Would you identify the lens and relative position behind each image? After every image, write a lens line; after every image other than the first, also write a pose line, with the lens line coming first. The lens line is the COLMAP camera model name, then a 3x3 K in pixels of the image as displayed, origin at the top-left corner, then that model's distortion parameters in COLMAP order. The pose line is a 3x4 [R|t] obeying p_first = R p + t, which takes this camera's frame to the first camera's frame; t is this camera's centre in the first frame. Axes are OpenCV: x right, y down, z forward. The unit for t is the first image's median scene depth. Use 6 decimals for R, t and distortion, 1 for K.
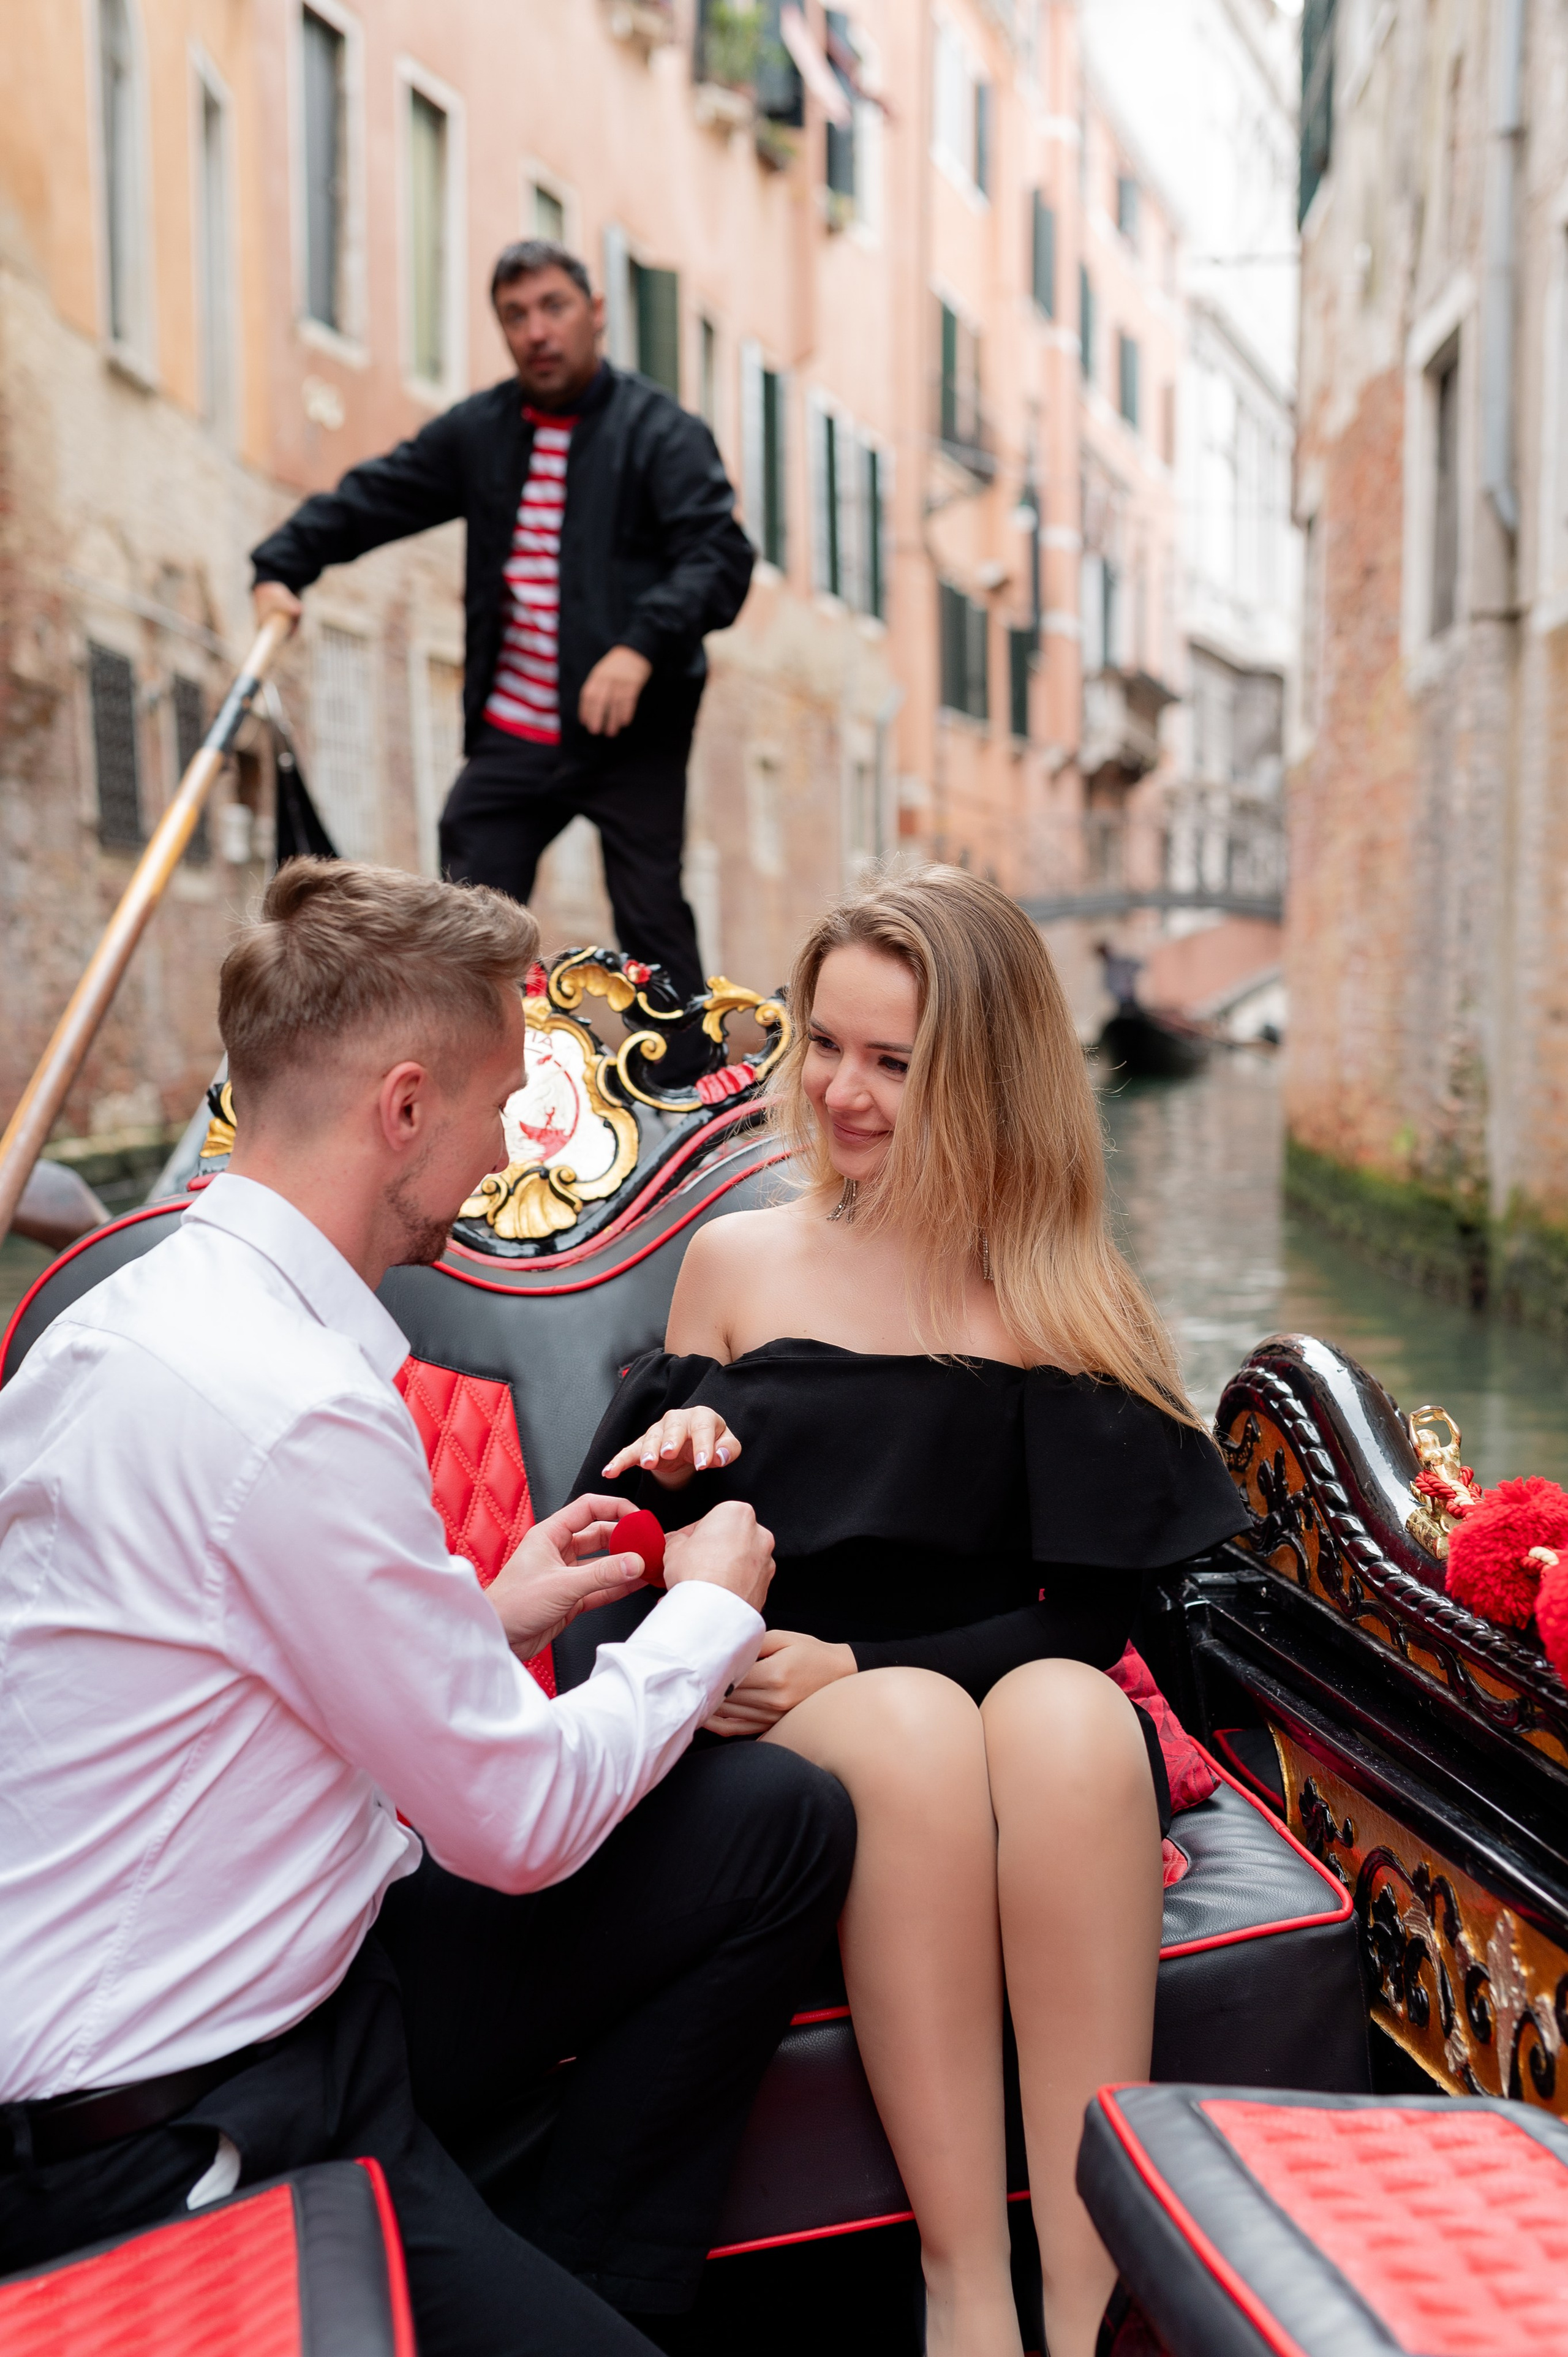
lens RADIAL K [[3450.6, 0, 811.2], [0, 3450.6, 1187.5], [0, 0, 1]] dist [0.008176, 0.004552]
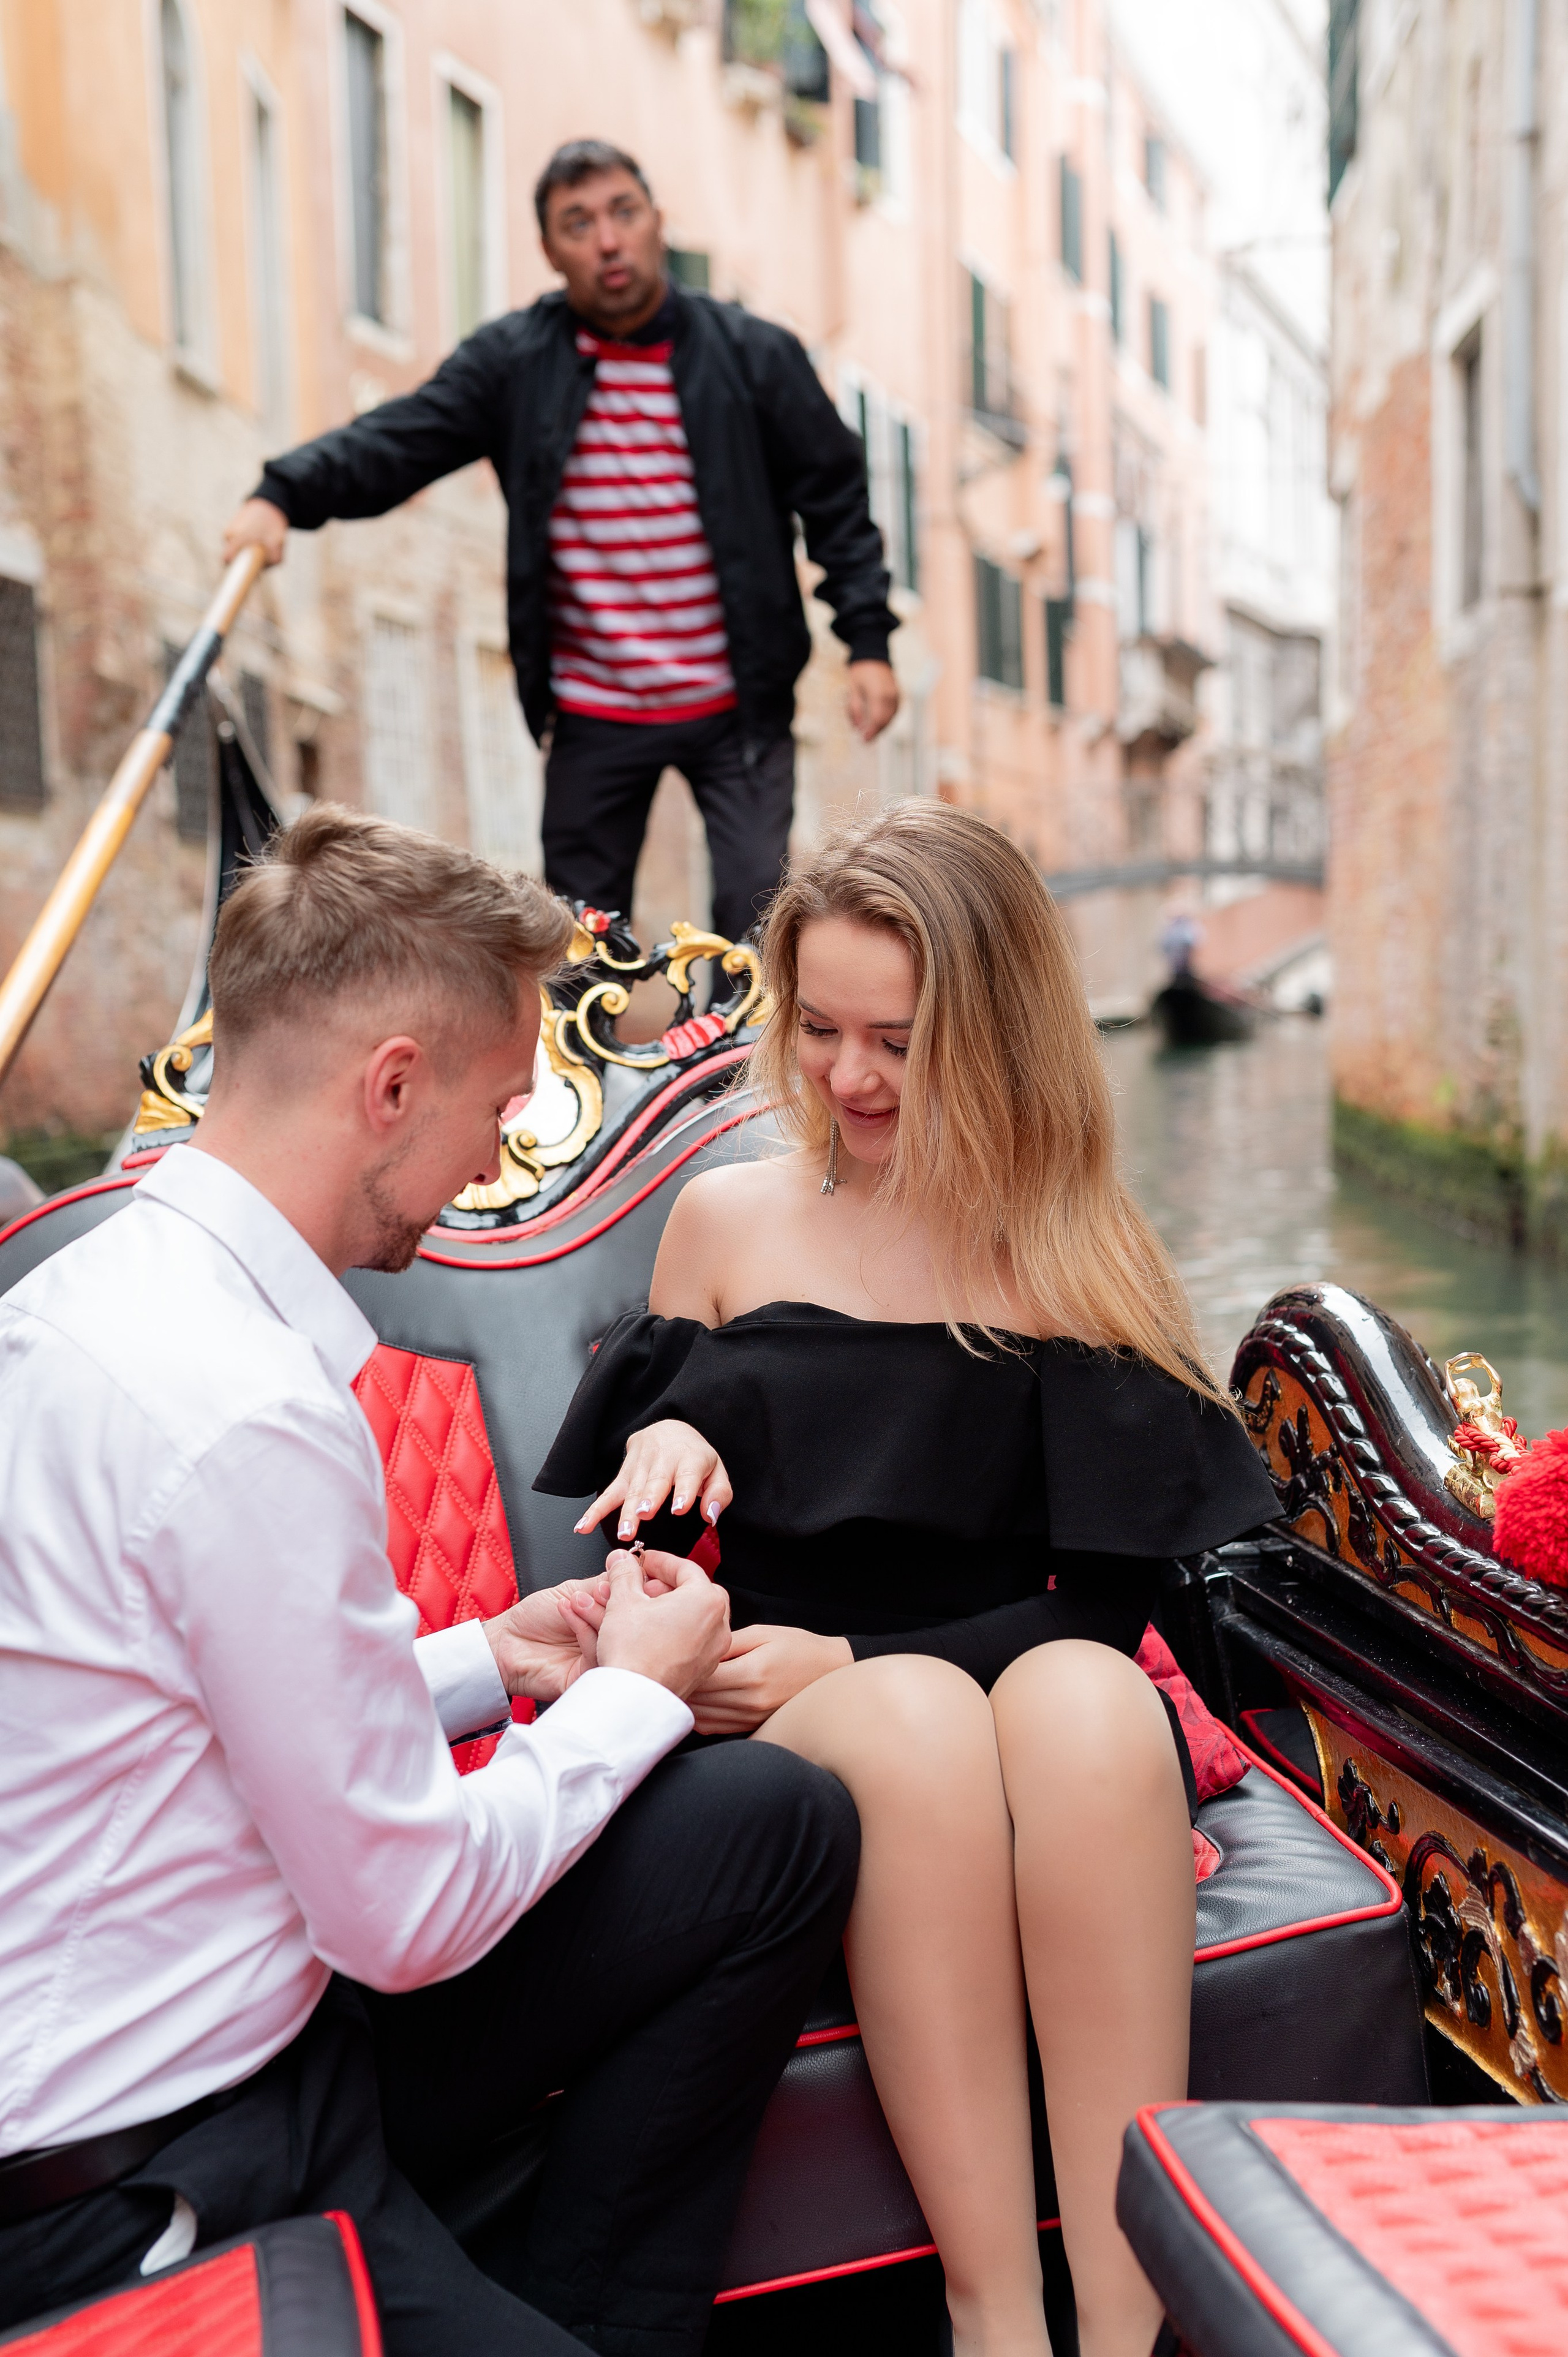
lens RADIAL K [[3480.1, 0, 776.3], [0, 3480.1, 1159.1], [0, 0, 1]] dist [-0.007465, 0.009650]
pose [[0.999449, -0.033011, -0.003352, -0.000437], [0.032995, 0.999445, -0.004520, 0.009809], [0.003499, 0.004407, 0.999984, 0.069902]]
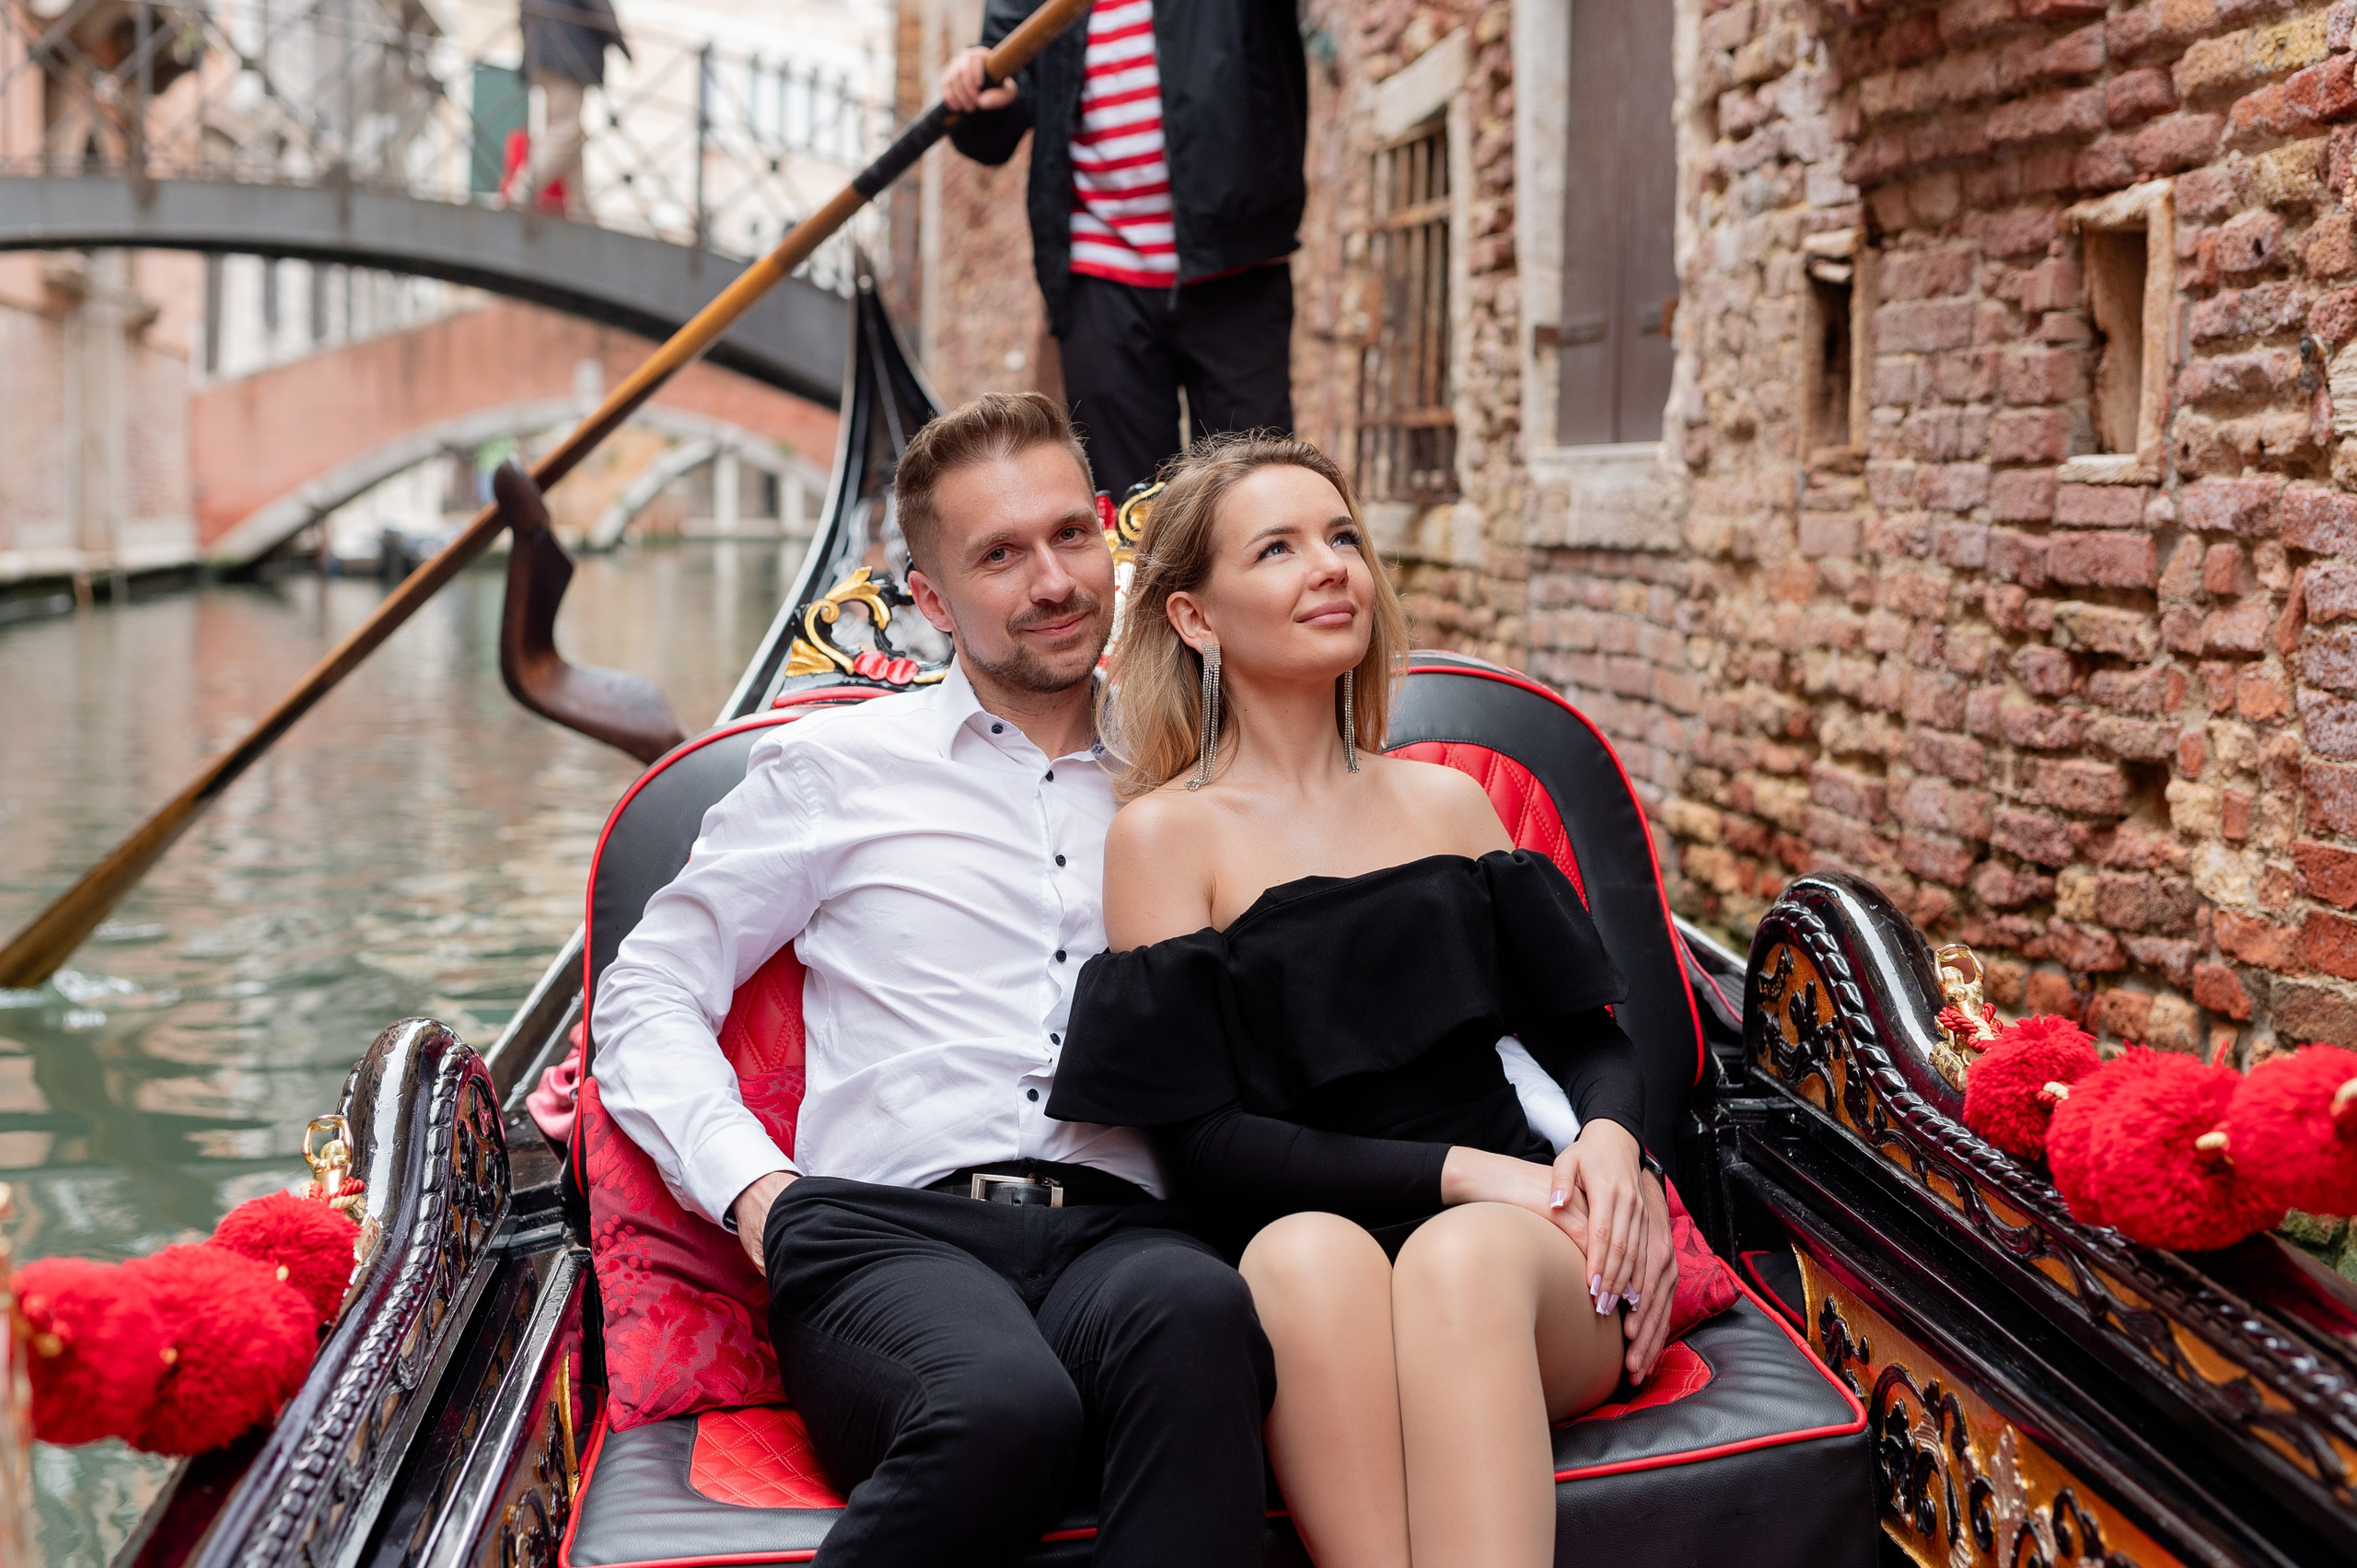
lens RADIAL K [[3480.2, 0, 1157.0], [0, 3480.2, 747.3], [0, 0, 1]] dist [-0.007465, 0.009650]
pose [[0.997841, 0.023544, -0.061308, 0.002167], [-0.022691, 0.999636, 0.014561, -0.005951], [0.061628, -0.013139, 0.998013, -0.061410]]
